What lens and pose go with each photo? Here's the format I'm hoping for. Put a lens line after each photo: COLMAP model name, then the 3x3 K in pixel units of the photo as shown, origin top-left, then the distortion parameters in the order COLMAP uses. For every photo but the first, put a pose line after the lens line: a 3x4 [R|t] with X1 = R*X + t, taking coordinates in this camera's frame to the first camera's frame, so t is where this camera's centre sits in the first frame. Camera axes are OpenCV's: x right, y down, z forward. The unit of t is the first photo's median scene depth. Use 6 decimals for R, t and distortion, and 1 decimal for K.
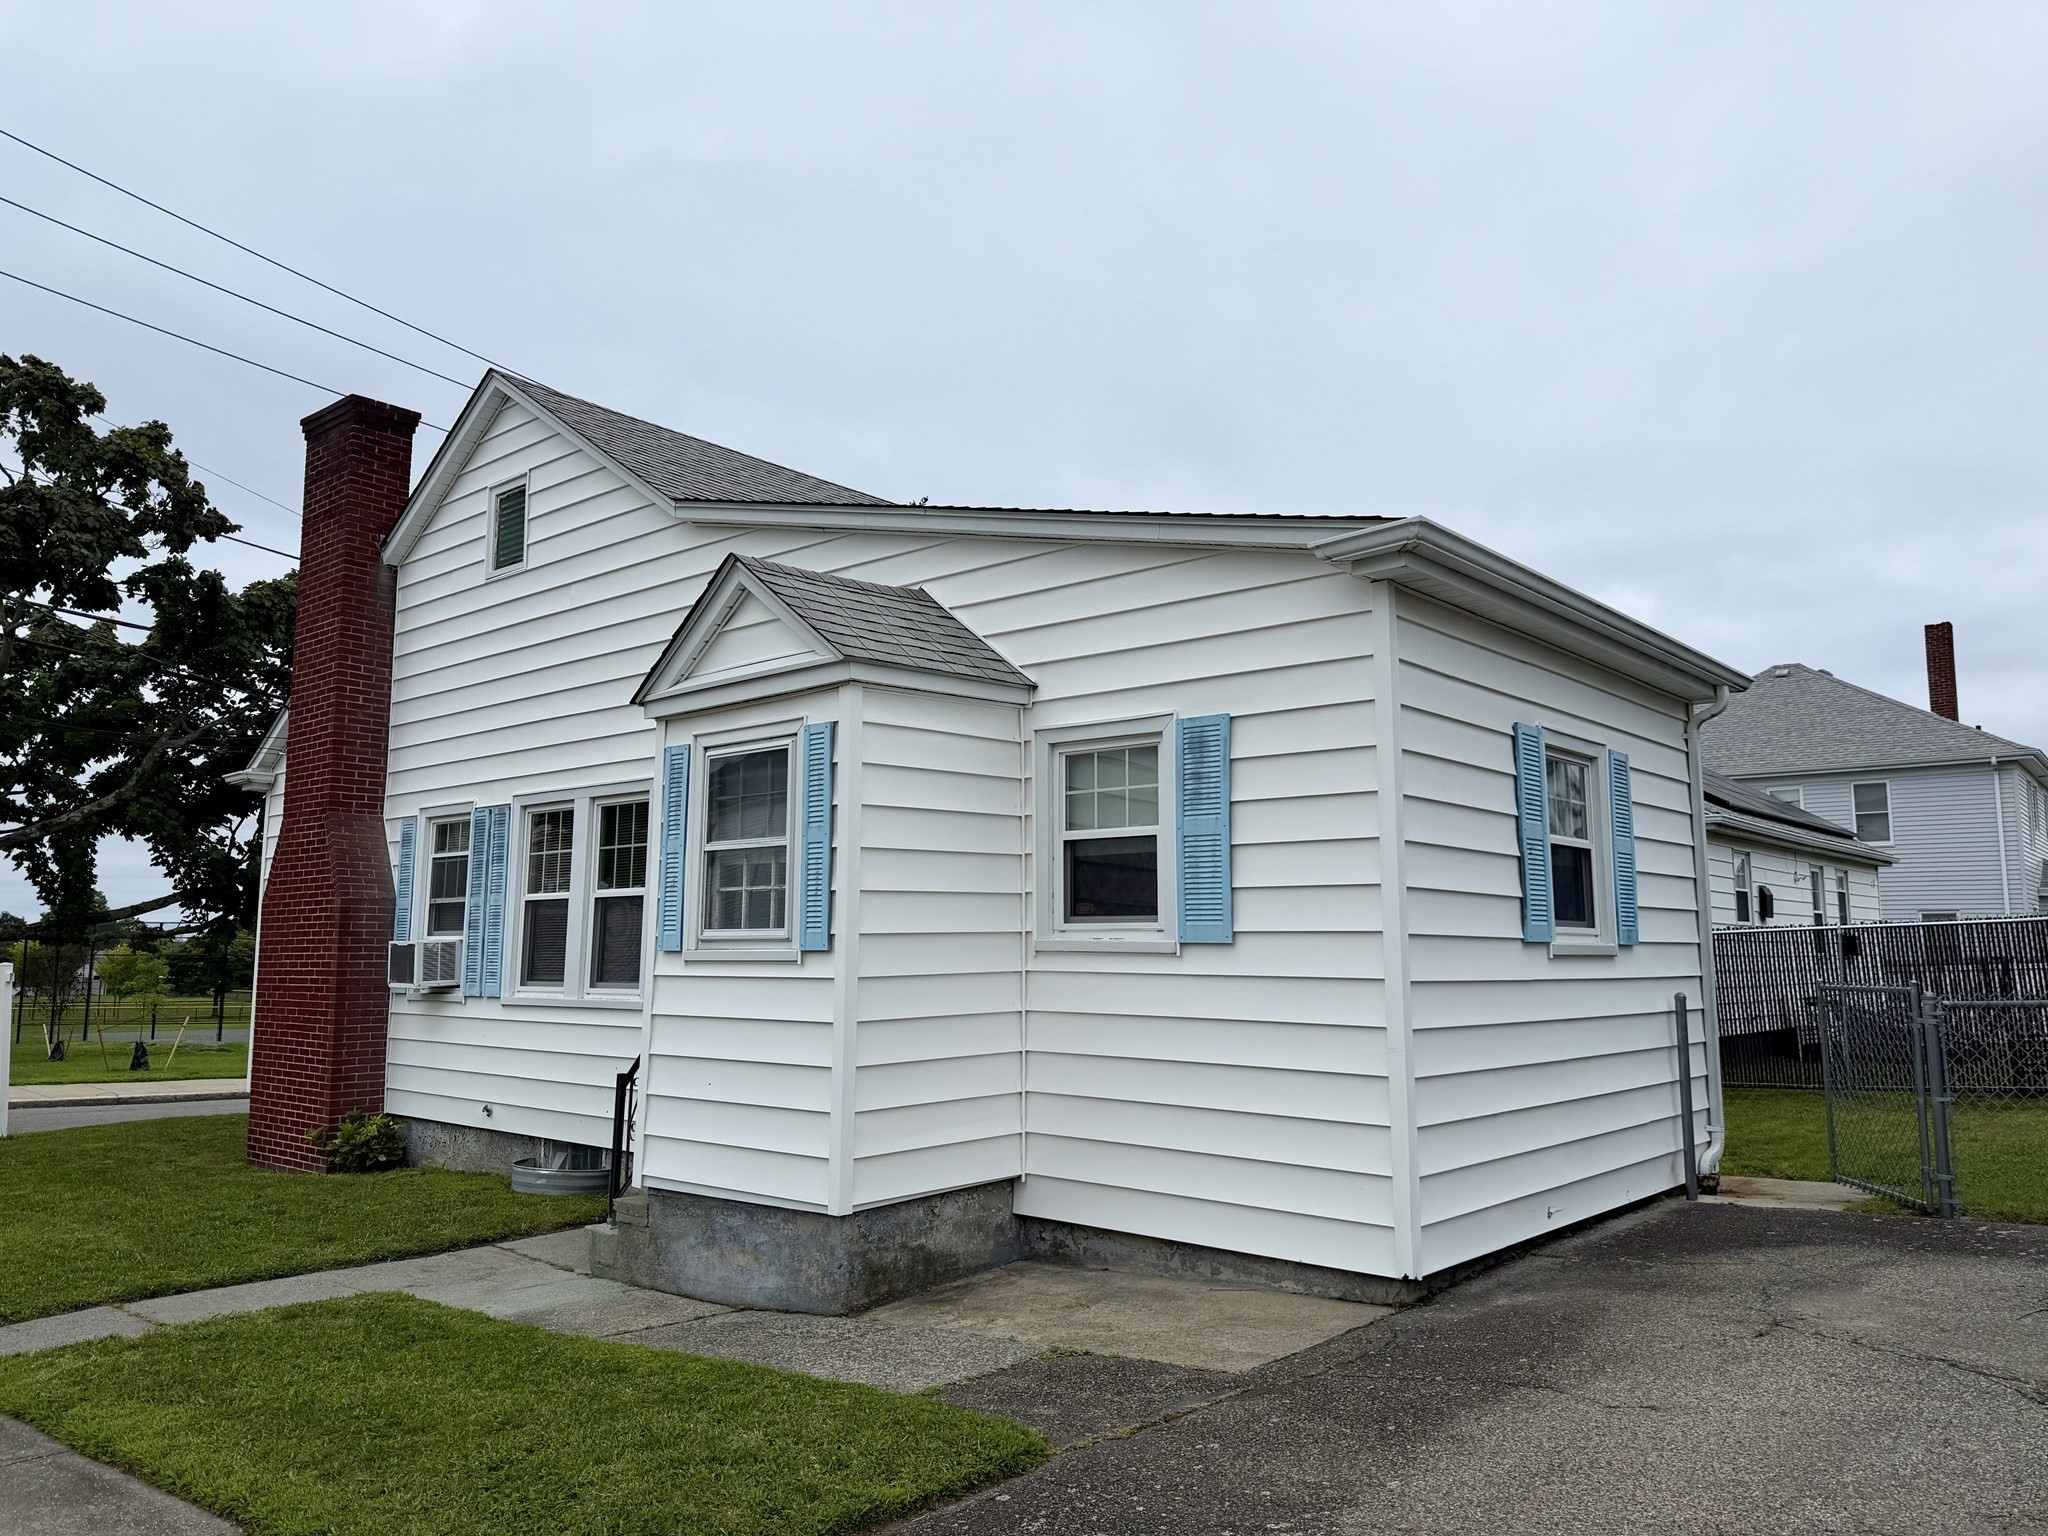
lens RADIAL K [[1436.5, 0, 1021.4], [0, 1436.5, 768.1], [0, 0, 1]] dist [0.064464, -0.078186]
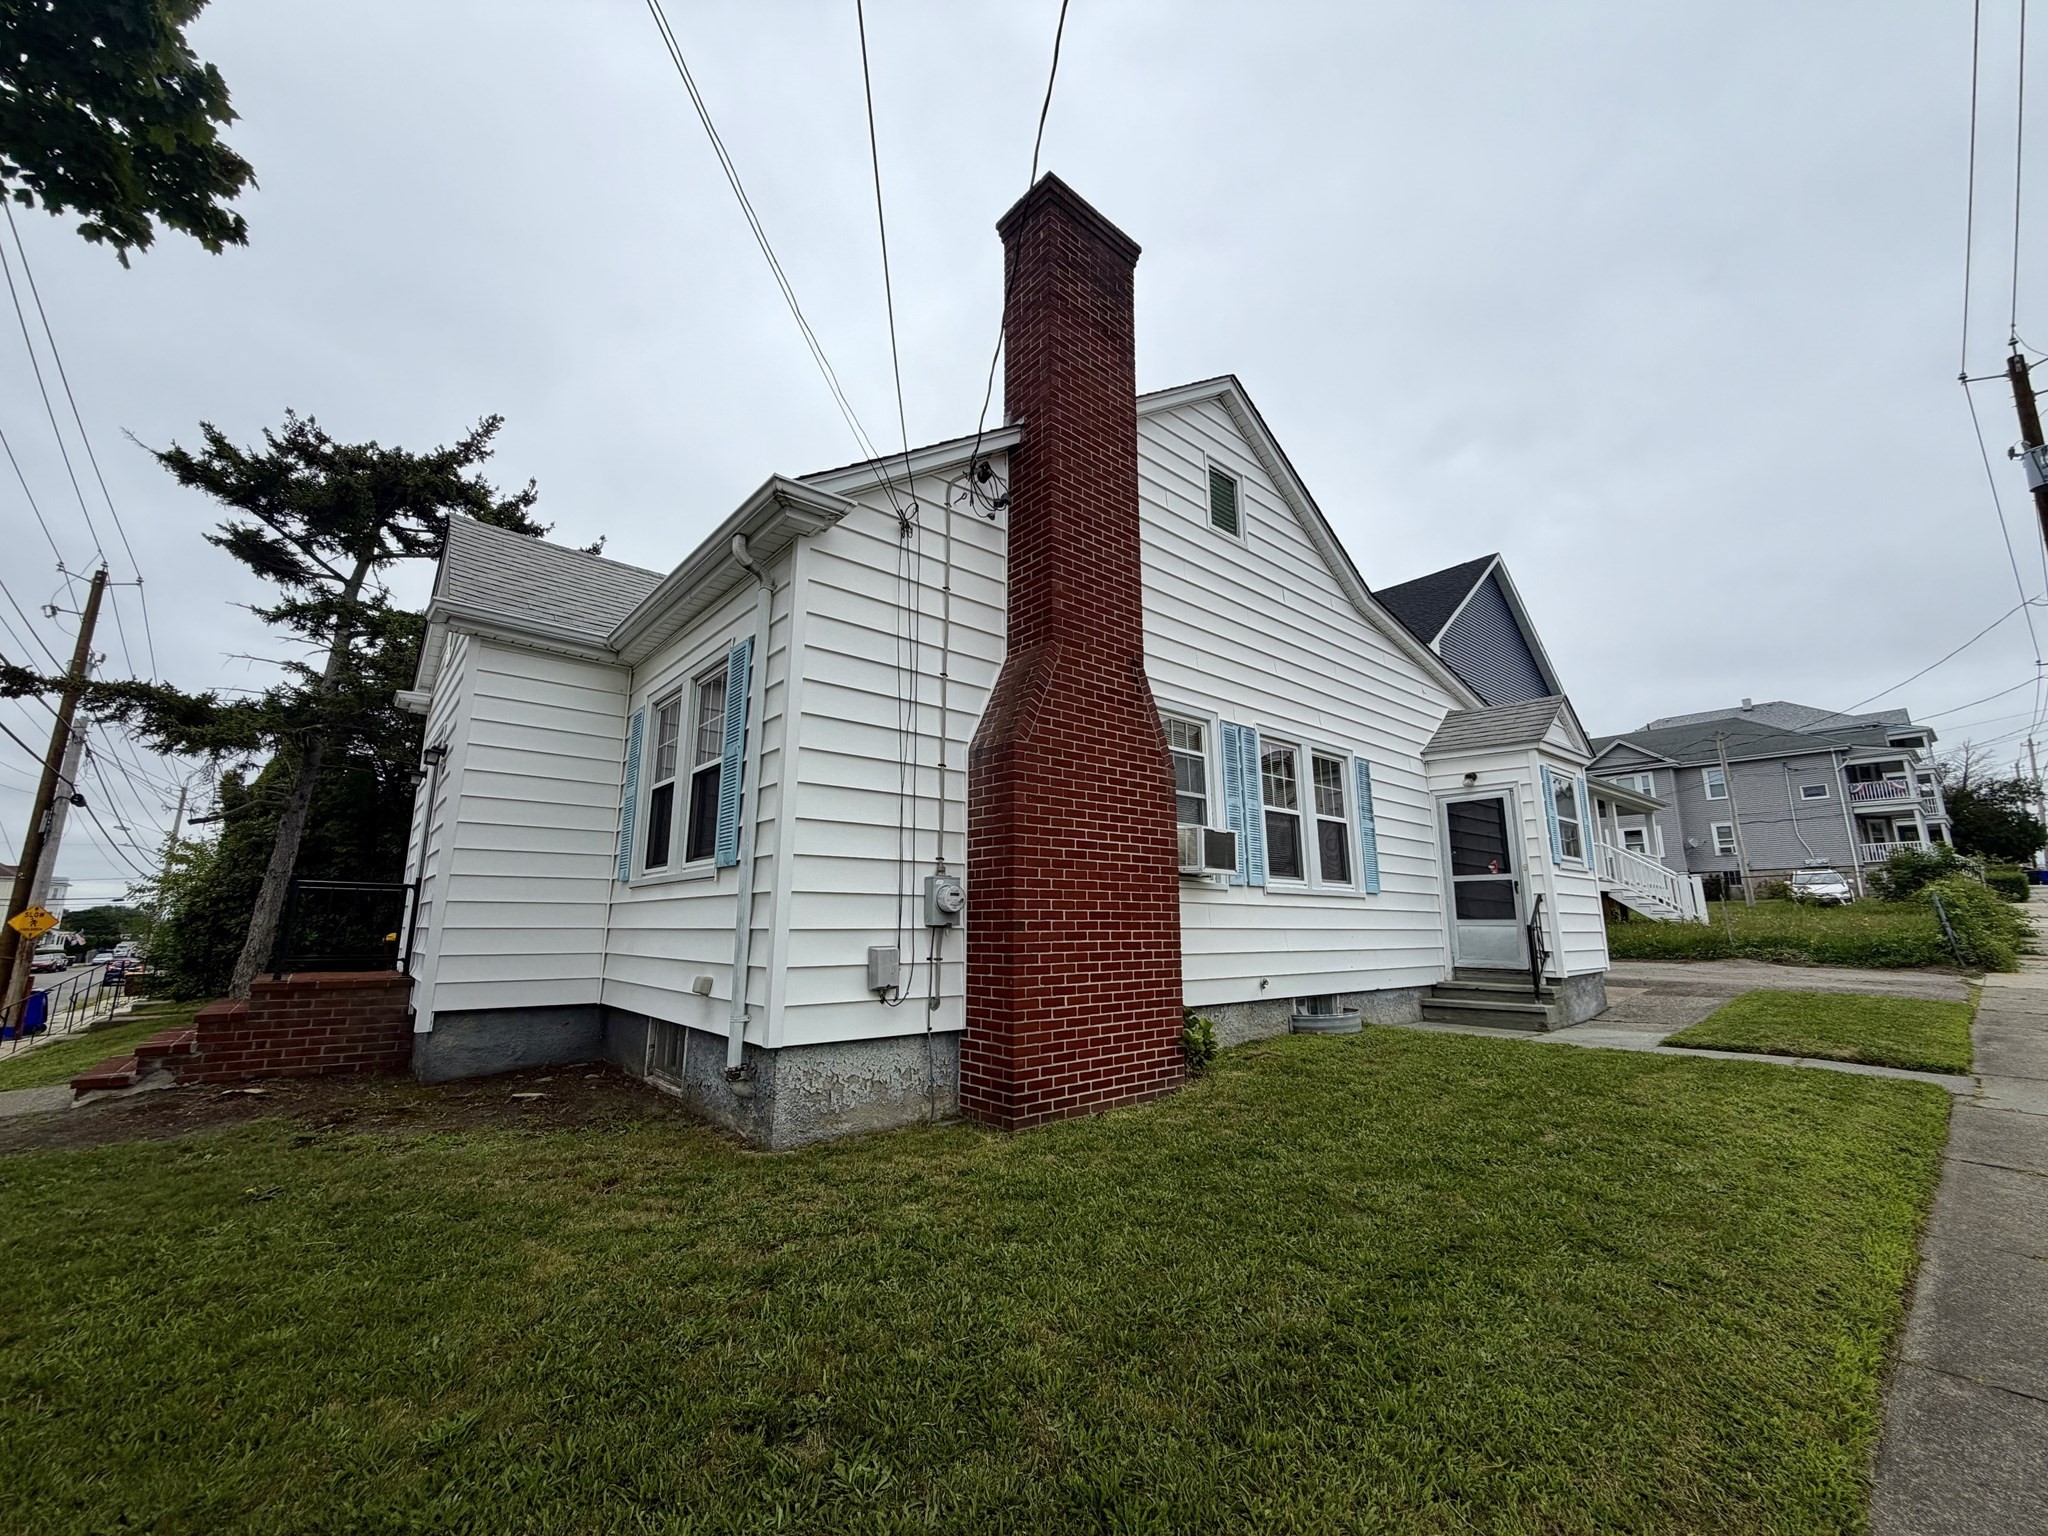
lens RADIAL K [[820.7, 0, 1017.9], [0, 820.7, 760.9], [0, 0, 1]] dist [0.001182, -0.000786]
pose [[0.136821, 0.195735, 0.971065, -0.998319], [-0.127115, 0.975649, -0.178749, 0.190958], [-0.982406, -0.098981, 0.158370, 1.033221]]
